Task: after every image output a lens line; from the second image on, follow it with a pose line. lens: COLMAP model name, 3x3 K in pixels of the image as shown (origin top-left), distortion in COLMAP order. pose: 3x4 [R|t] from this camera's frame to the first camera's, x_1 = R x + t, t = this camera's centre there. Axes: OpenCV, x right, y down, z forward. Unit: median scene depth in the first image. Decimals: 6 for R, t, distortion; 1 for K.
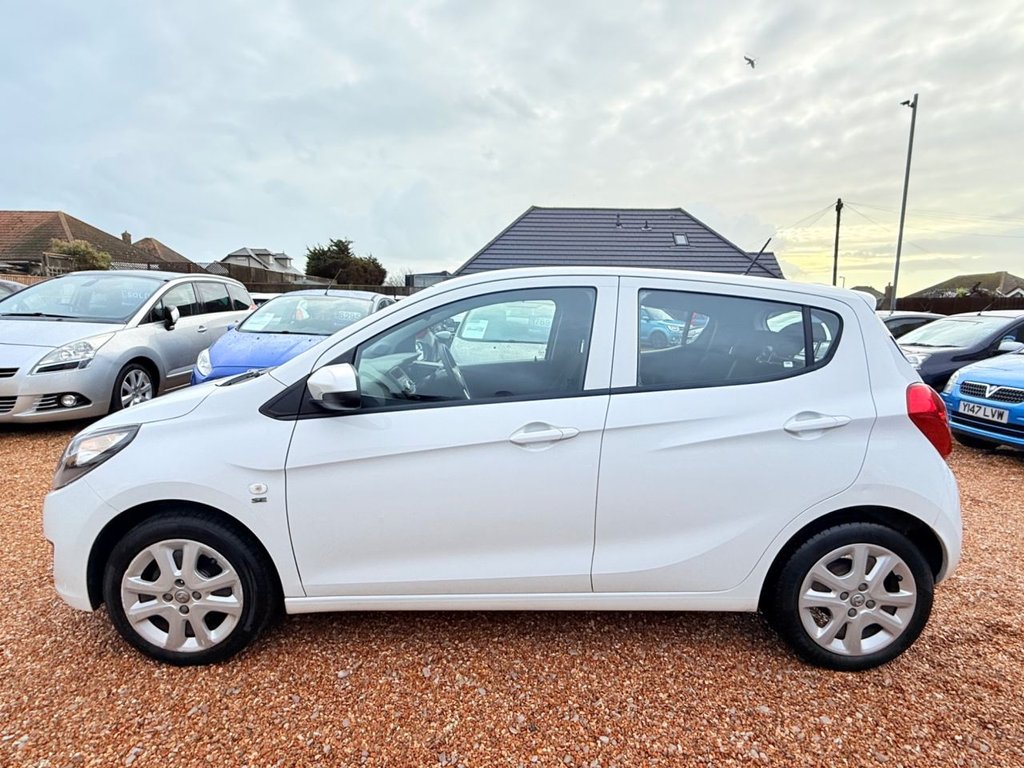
lens RADIAL K [[528.3, 0, 515.0], [0, 528.3, 383.8], [0, 0, 1]] dist [-0.000187, -0.000657]
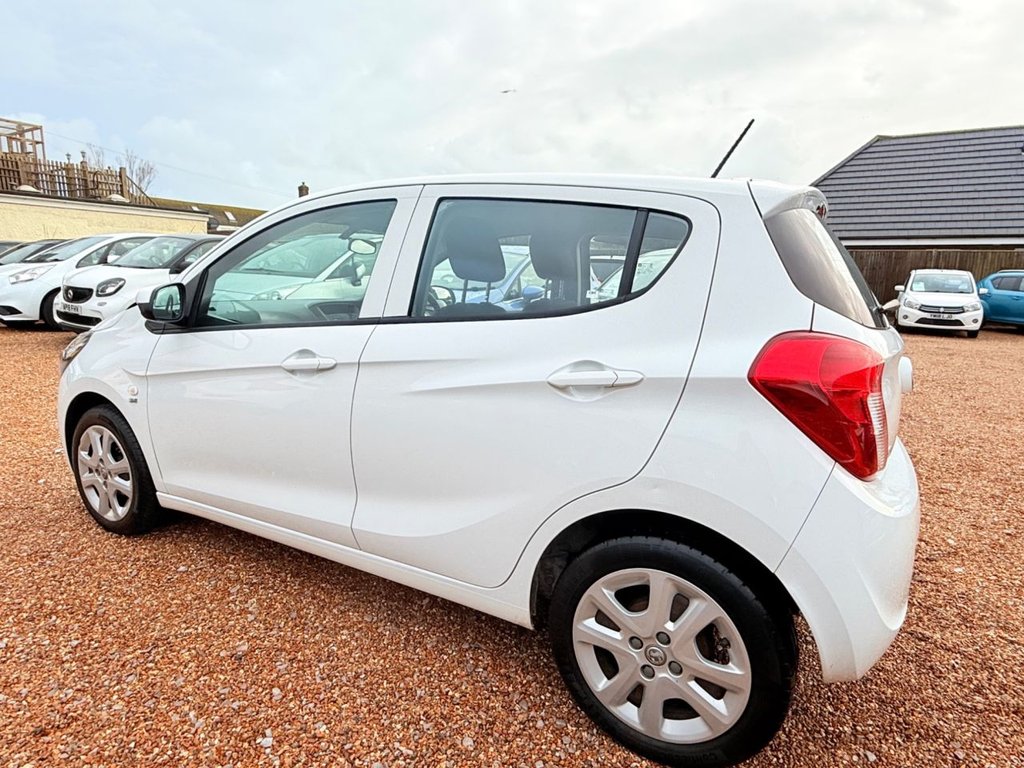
lens RADIAL K [[603.2, 0, 503.8], [0, 603.2, 383.9], [0, 0, 1]] dist [0.000208, -0.000620]
pose [[0.855849, 0.091508, -0.509067, 0.854346], [-0.076005, 0.995791, 0.051219, 0.050778], [0.511611, -0.005144, 0.859202, 0.266653]]
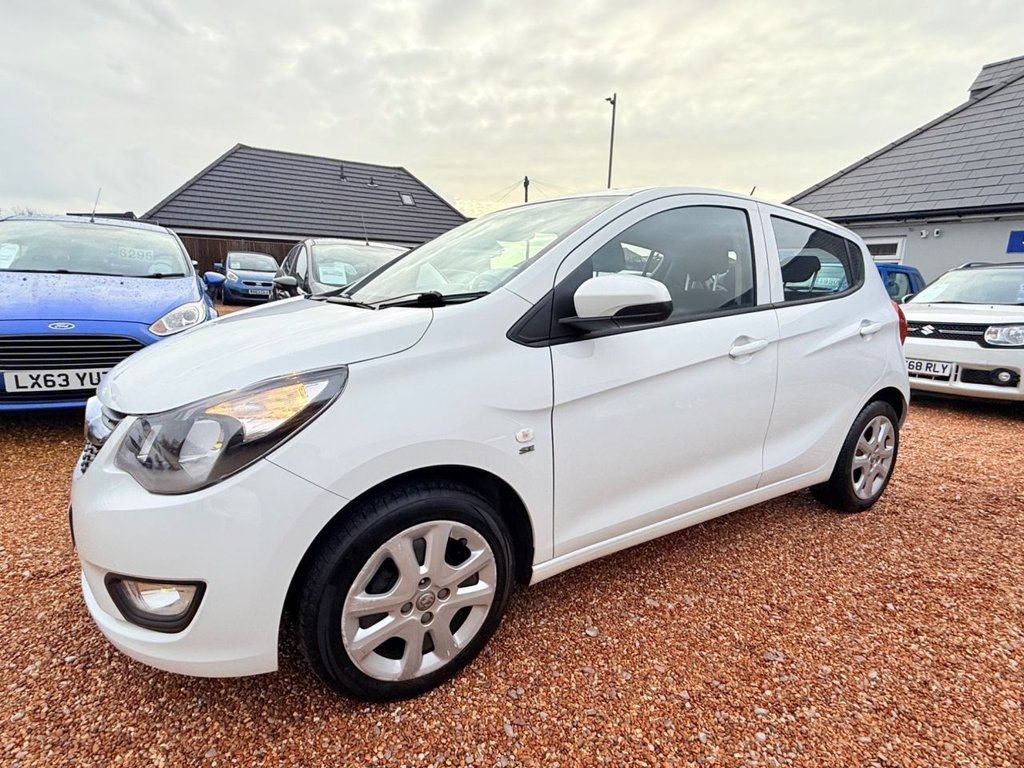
lens RADIAL K [[527.7, 0, 512.0], [0, 527.7, 384.0], [0, 0, 1]] dist [-0.000621, 0.012604]
pose [[0.852428, -0.089969, 0.515045, -0.860451], [0.055111, 0.995057, 0.082606, 0.055015], [-0.519931, -0.042031, 0.853173, 0.332804]]
